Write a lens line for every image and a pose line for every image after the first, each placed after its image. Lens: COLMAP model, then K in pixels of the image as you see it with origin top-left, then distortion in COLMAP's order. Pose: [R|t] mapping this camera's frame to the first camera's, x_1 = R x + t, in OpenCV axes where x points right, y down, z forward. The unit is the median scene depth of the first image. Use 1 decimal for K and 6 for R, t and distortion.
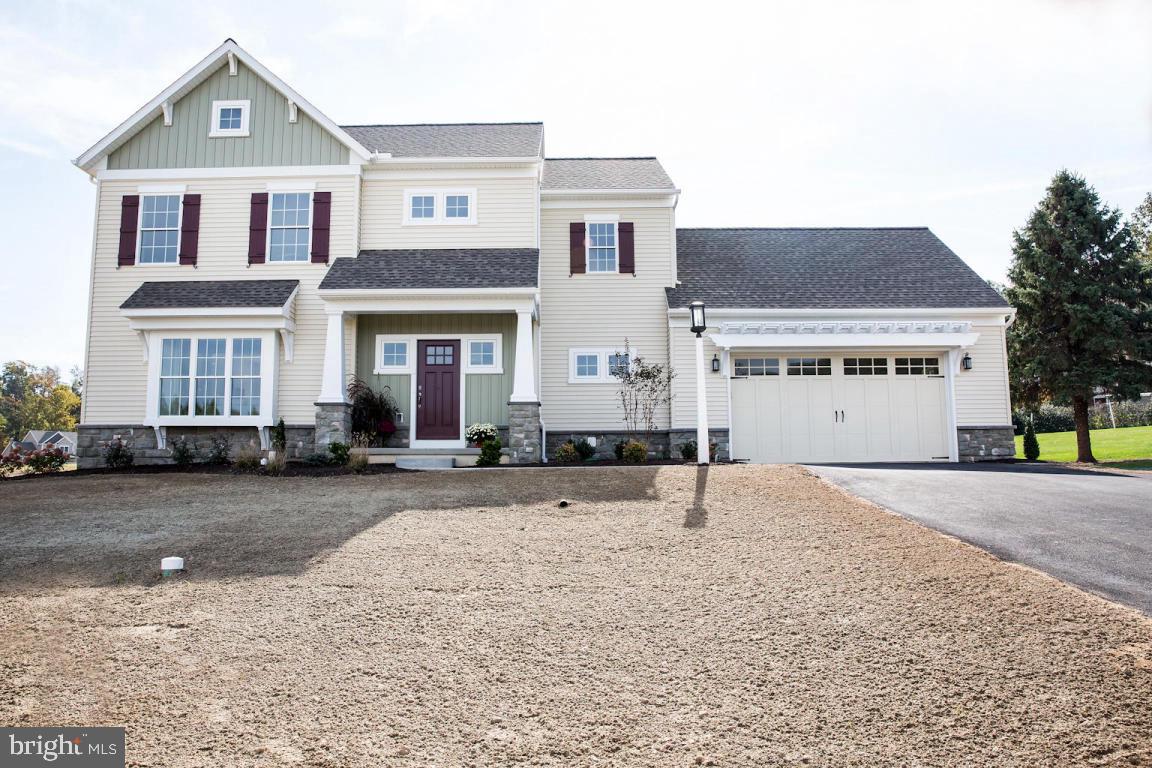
lens RADIAL K [[864.1, 0, 567.8], [0, 864.1, 378.3], [0, 0, 1]] dist [-0.064557, -0.000387]
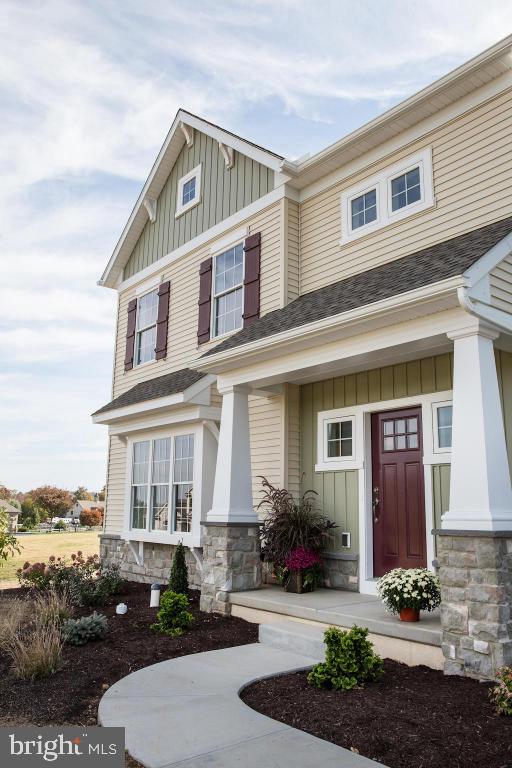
lens RADIAL K [[626.8, 0, 254.6], [0, 626.8, 380.9], [0, 0, 1]] dist [-0.066071, 0.057730]
pose [[0.622538, -0.148059, -0.768457, 0.126599], [0.069817, 0.988532, -0.133901, -0.012418], [0.779469, 0.029707, 0.625736, 0.647629]]
